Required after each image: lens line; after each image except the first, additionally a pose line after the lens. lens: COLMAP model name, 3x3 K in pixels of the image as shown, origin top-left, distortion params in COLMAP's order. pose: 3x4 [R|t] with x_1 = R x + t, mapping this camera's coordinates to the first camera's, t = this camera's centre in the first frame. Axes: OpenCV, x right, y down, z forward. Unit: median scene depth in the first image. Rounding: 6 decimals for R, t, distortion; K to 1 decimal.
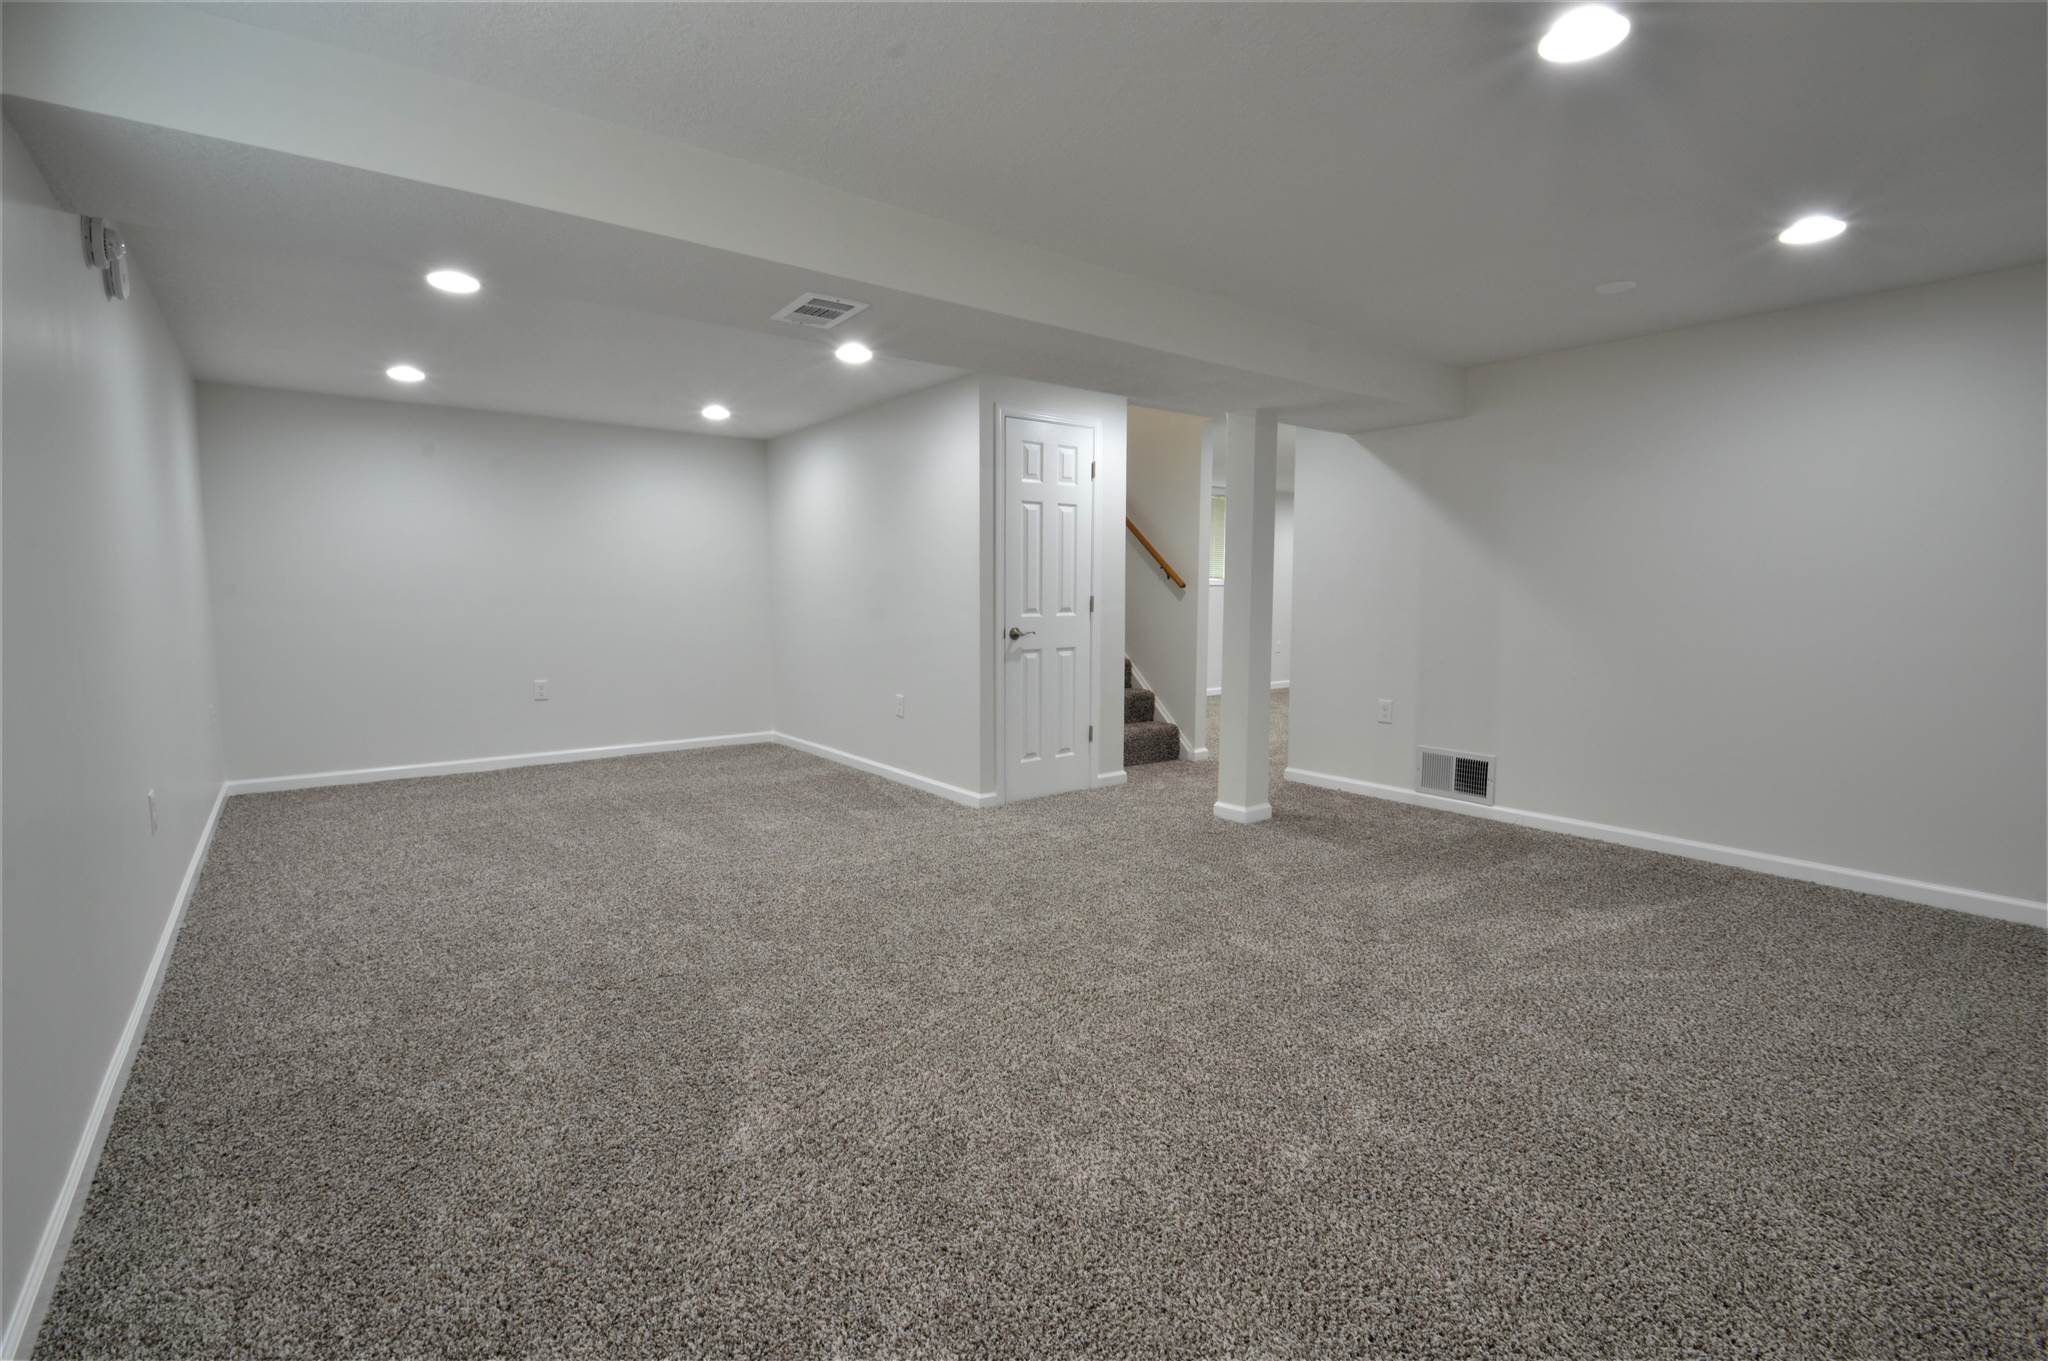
lens RADIAL K [[914.7, 0, 1001.6], [0, 914.7, 678.5], [0, 0, 1]] dist [0.007773, -0.014569]
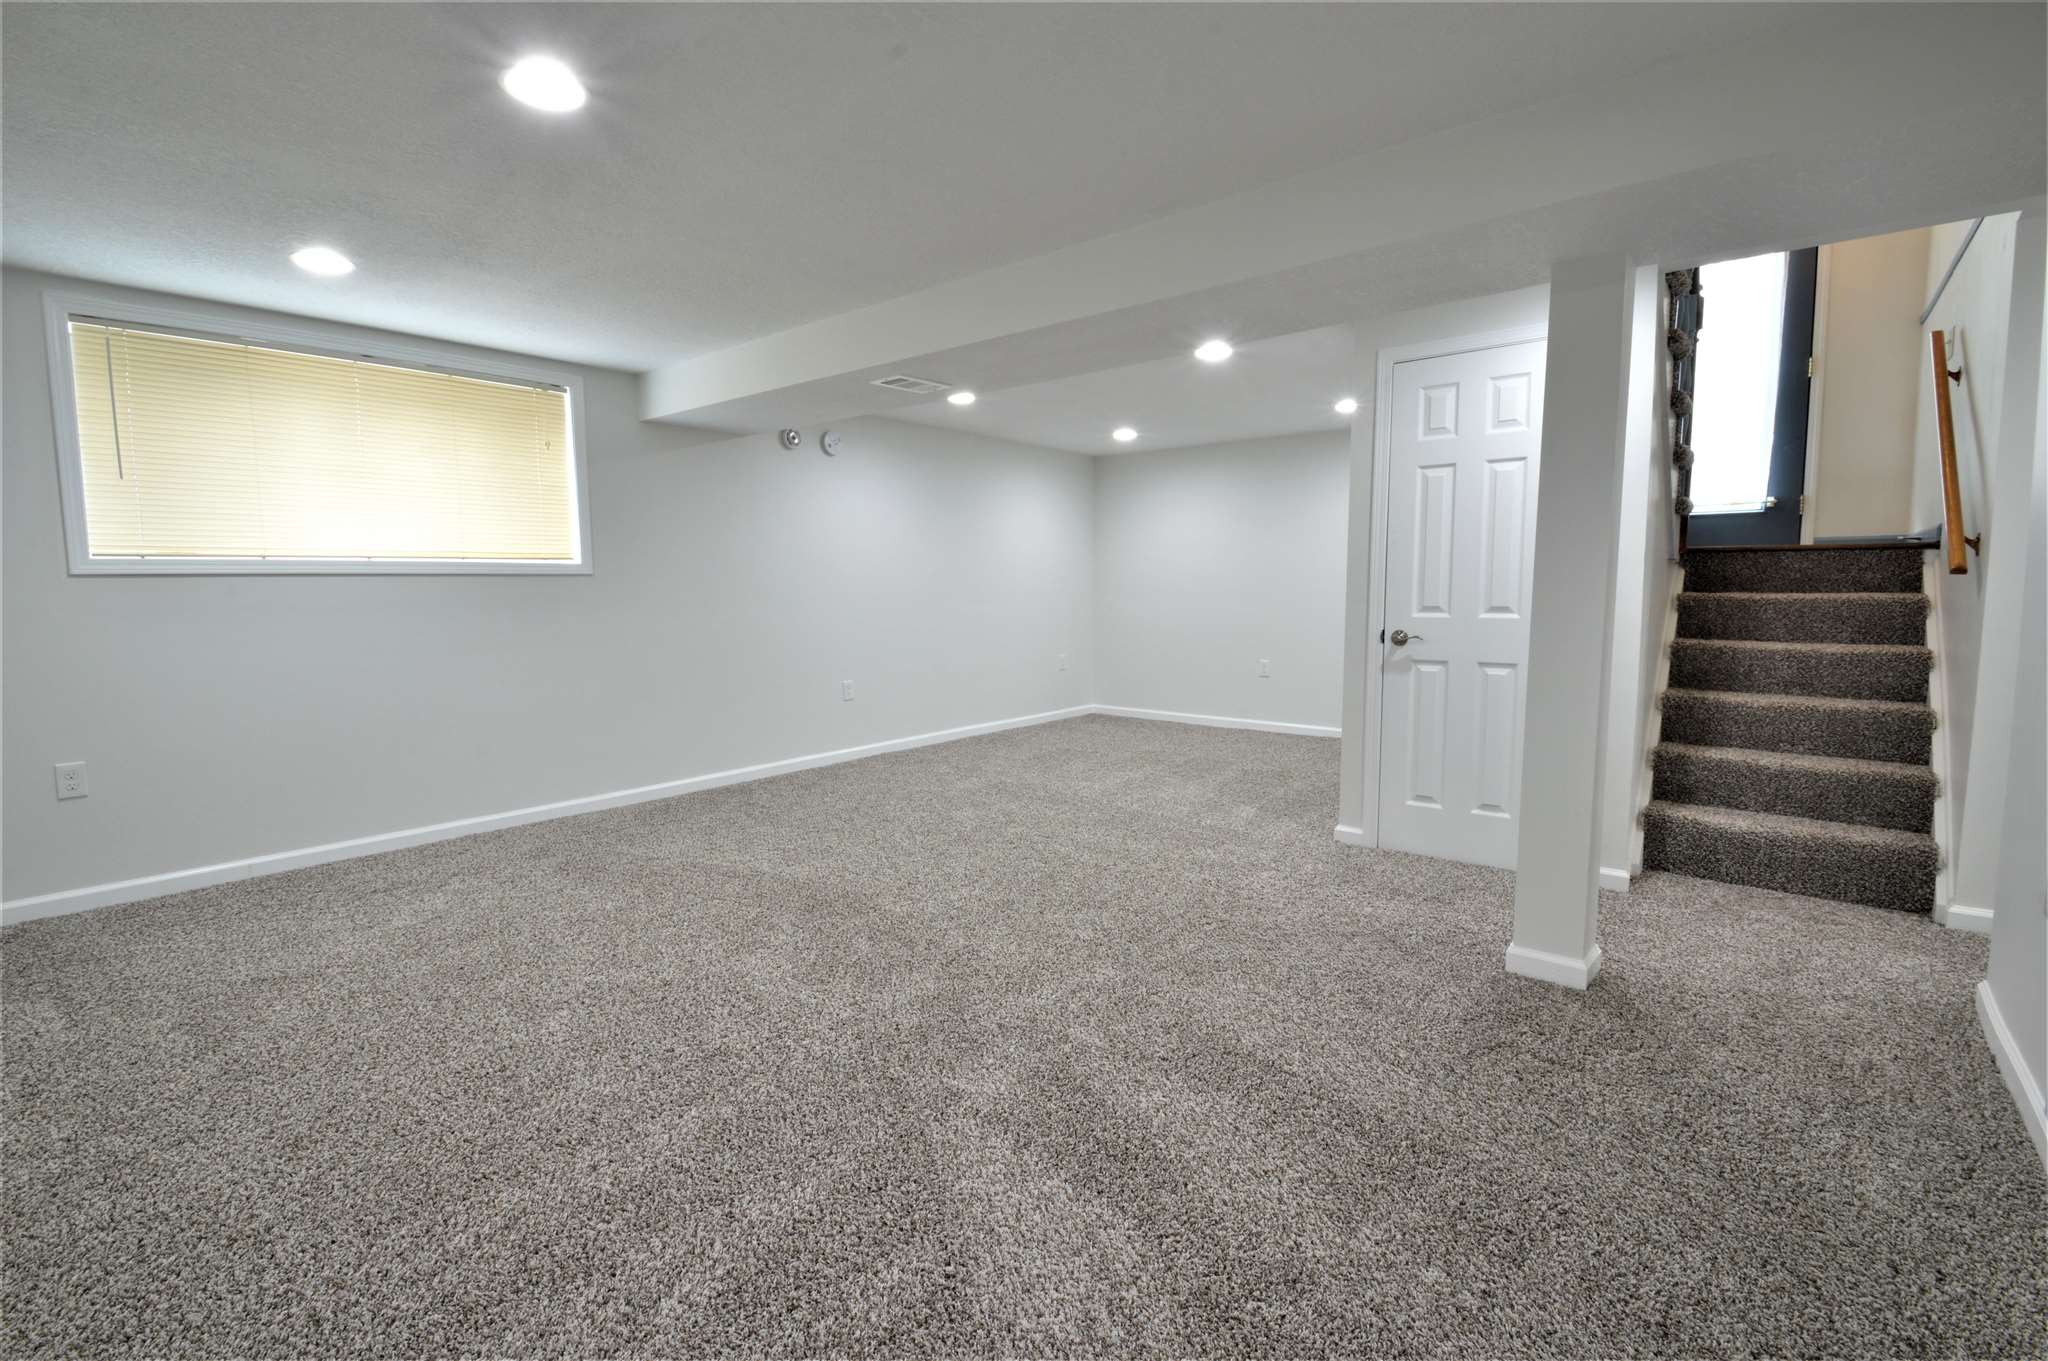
lens RADIAL K [[914.7, 0, 1001.6], [0, 914.7, 678.5], [0, 0, 1]] dist [0.007773, -0.014569]
pose [[0.216736, 0.094969, -0.971600, 0.705189], [-0.084198, 0.993367, 0.078314, -0.047096], [0.972593, 0.064833, 0.223295, 0.492451]]
